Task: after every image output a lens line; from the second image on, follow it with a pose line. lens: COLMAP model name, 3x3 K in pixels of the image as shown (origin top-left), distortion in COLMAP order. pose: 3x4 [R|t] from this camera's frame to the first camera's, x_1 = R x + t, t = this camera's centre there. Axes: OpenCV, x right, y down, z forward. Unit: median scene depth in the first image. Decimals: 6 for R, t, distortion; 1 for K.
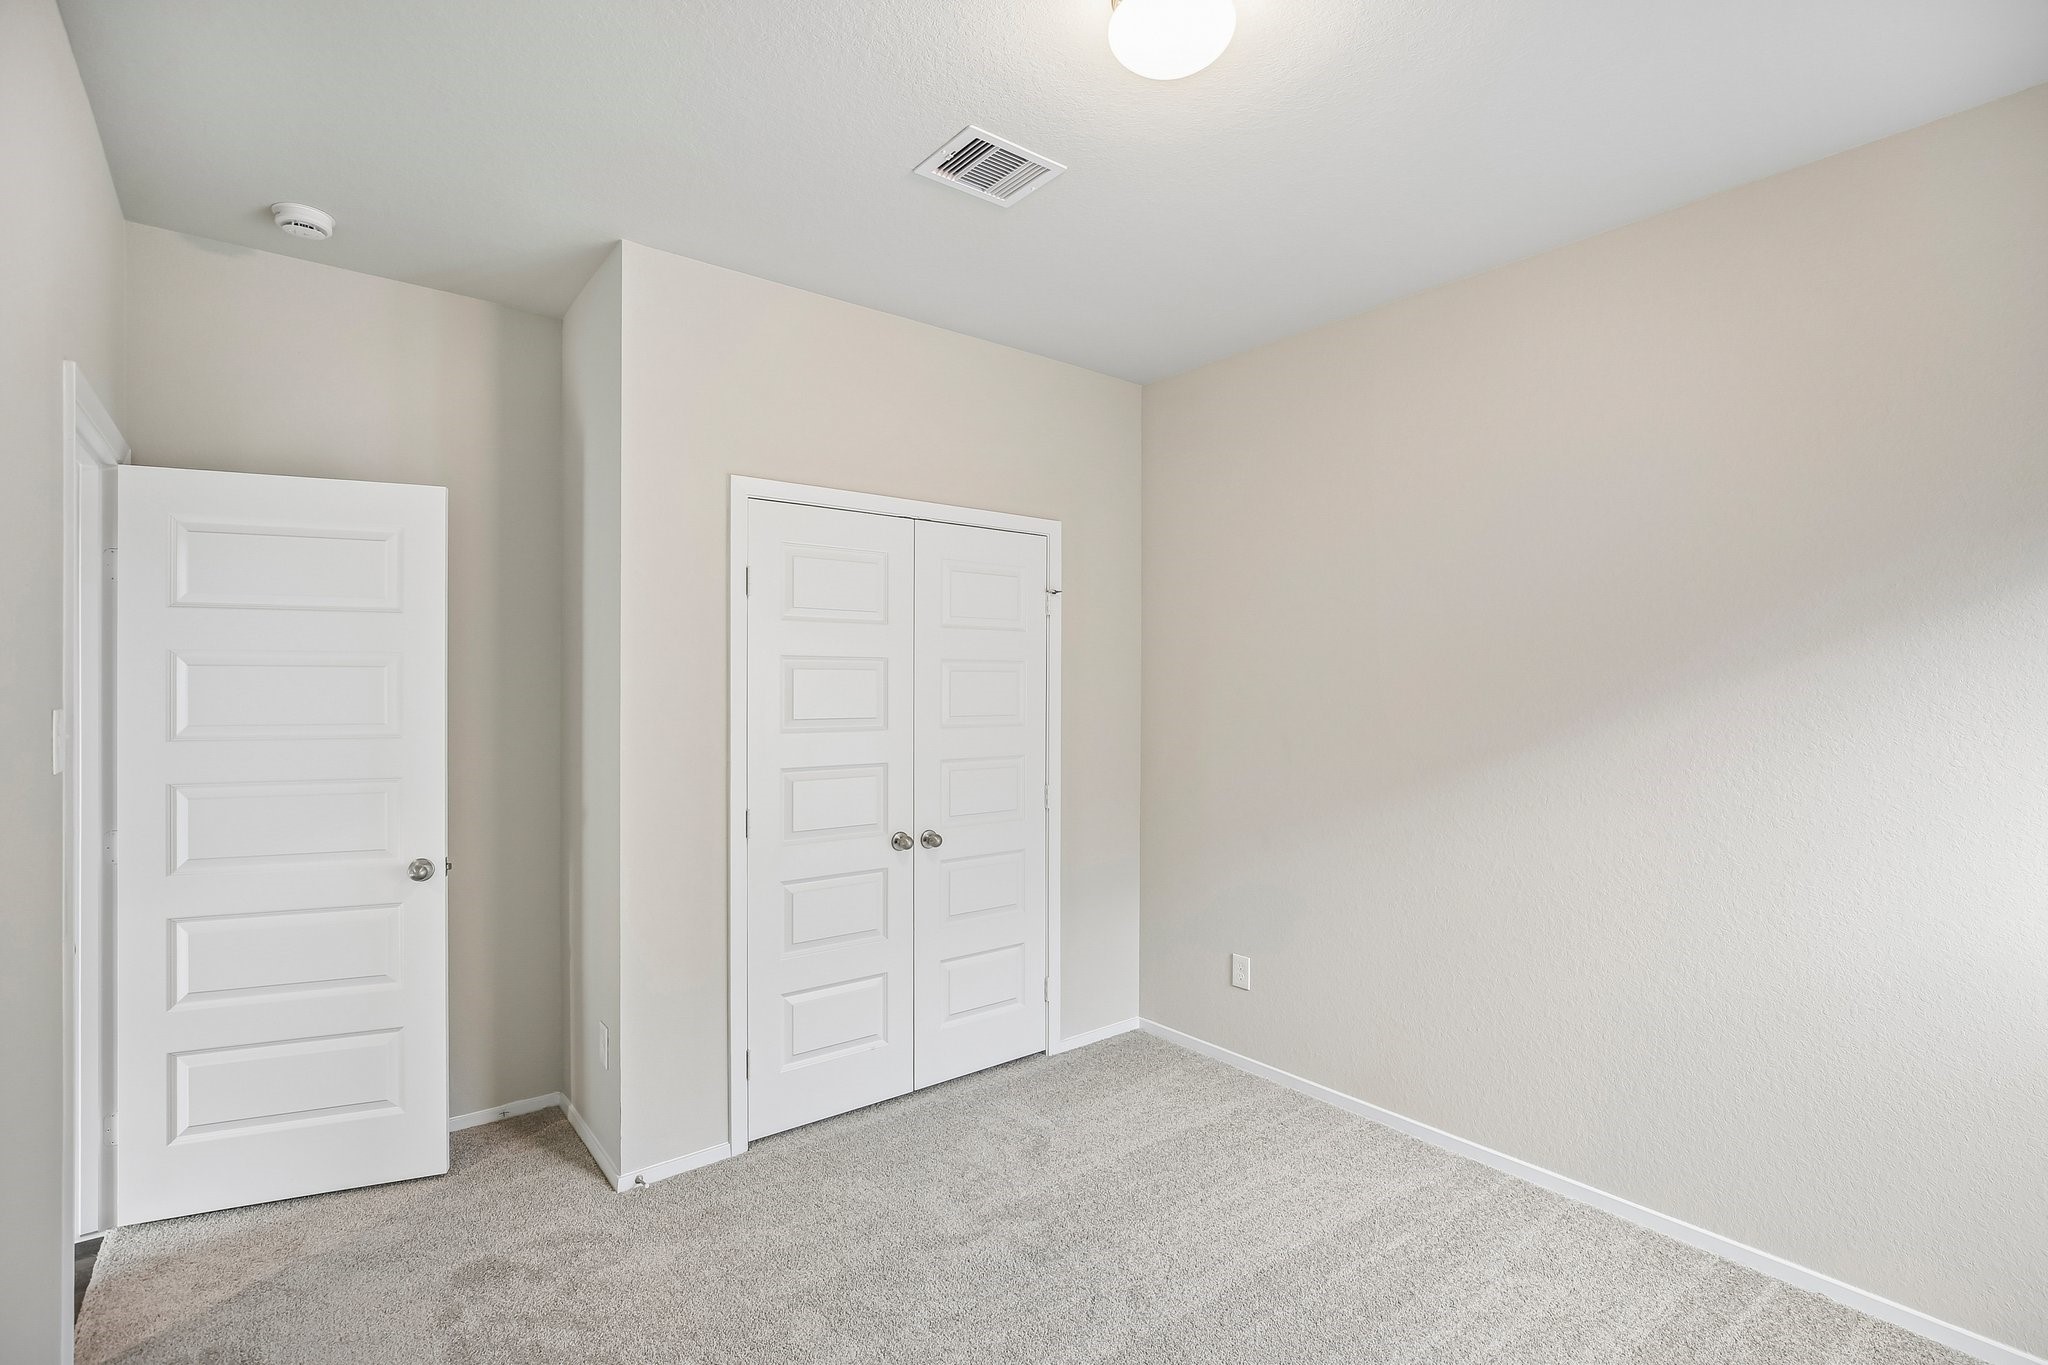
lens RADIAL K [[943.8, 0, 1019.7], [0, 943.8, 694.8], [0, 0, 1]] dist [-0.023975, 0.010801]
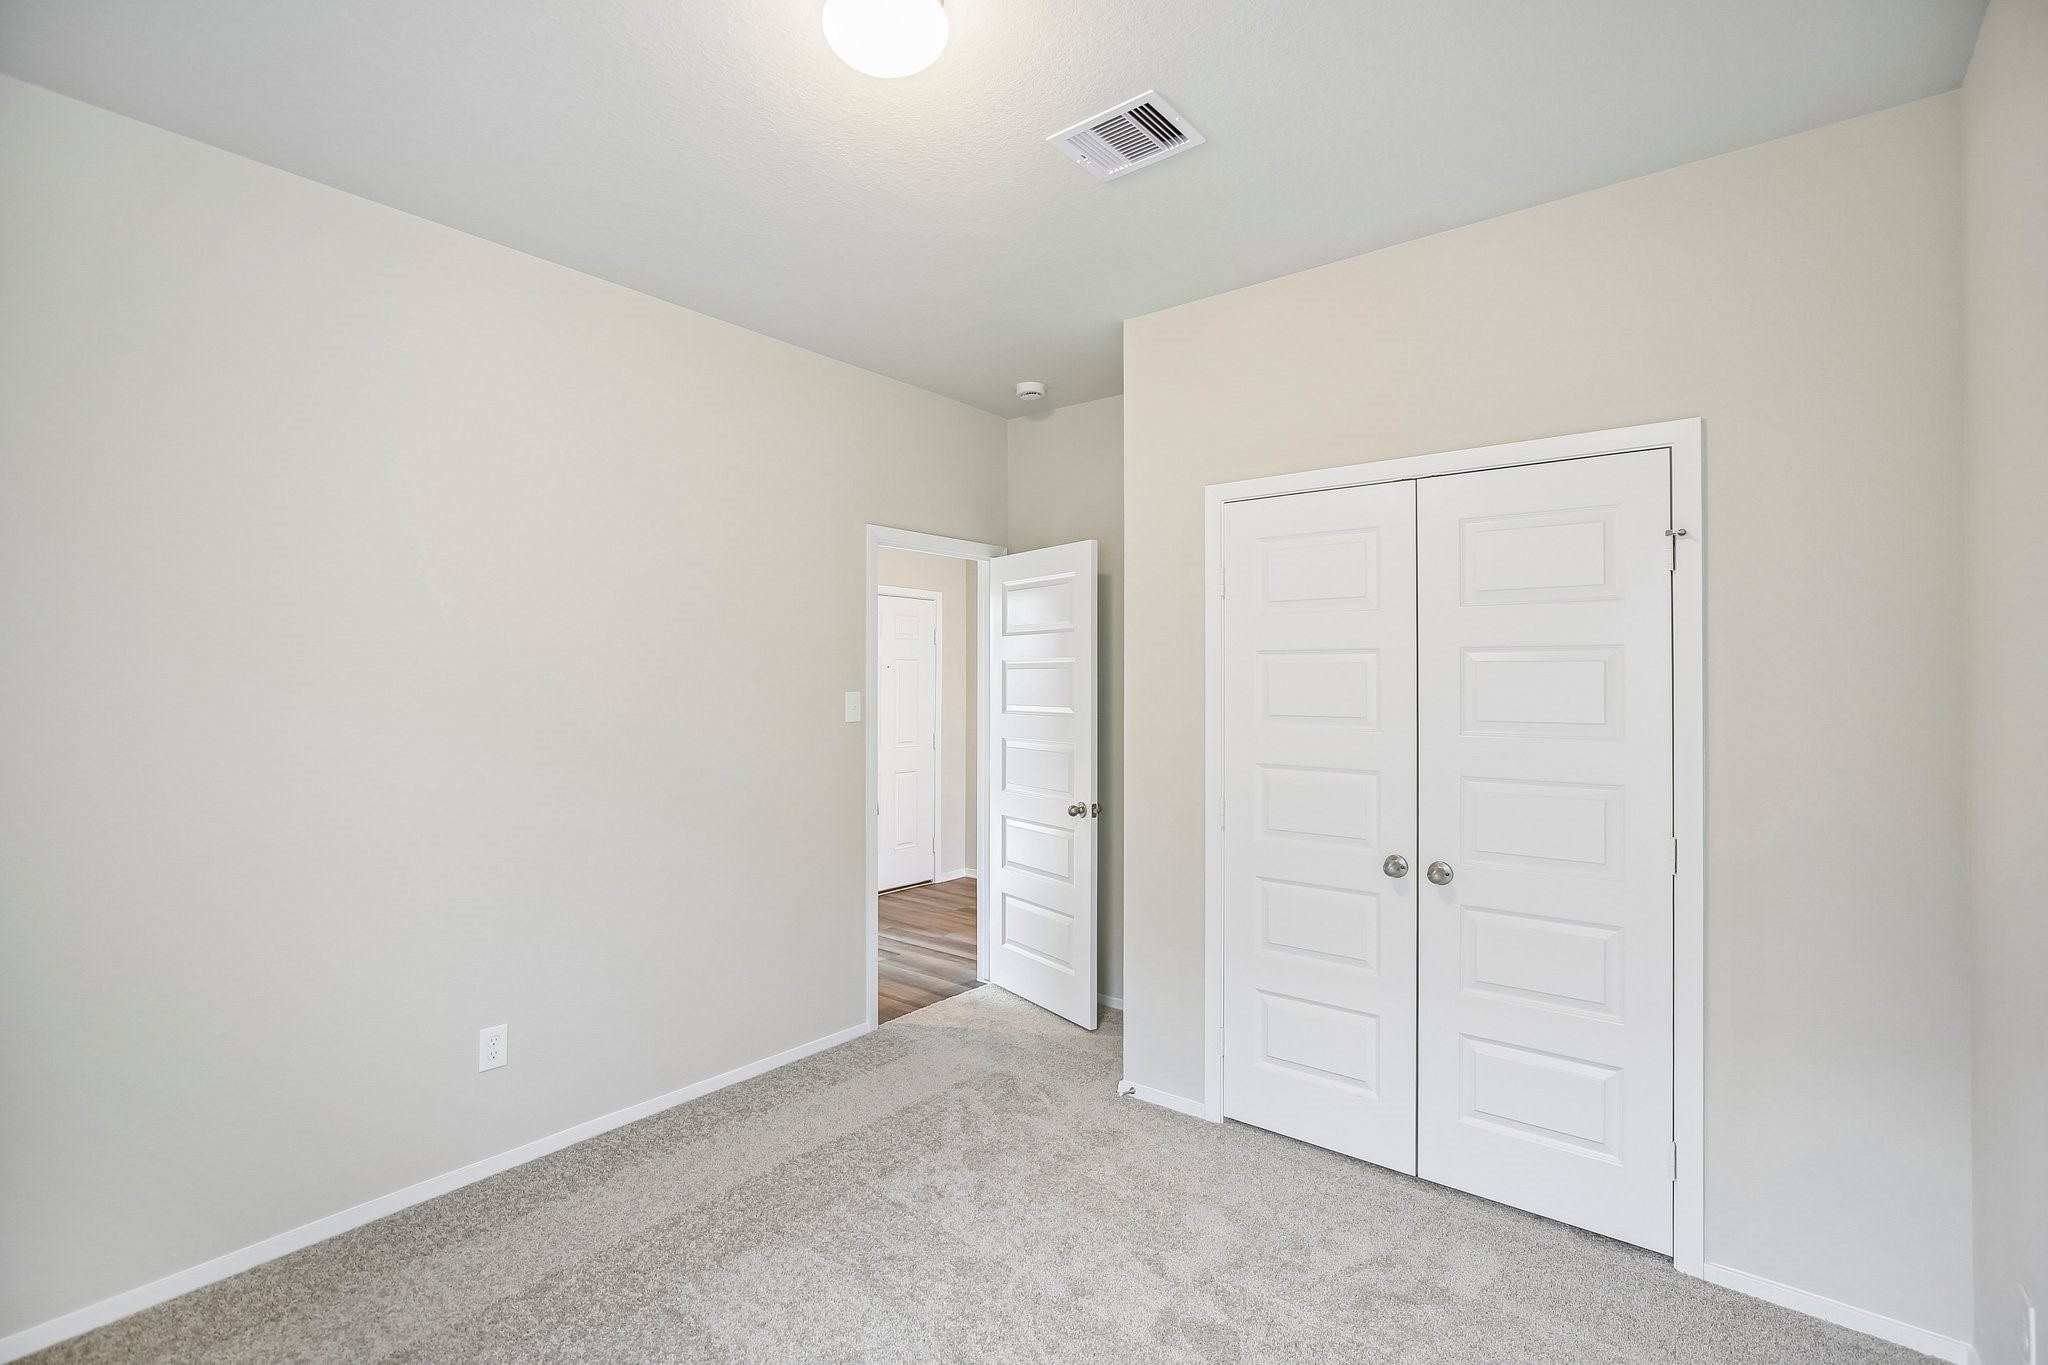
lens RADIAL K [[933.2, 0, 1016.6], [0, 933.2, 680.1], [0, 0, 1]] dist [-0.011526, 0.000522]
pose [[0.221550, -0.001256, -0.975148, 0.658706], [-0.009542, 0.999949, -0.003456, -0.005042], [0.975102, 0.010070, 0.221526, 0.525295]]
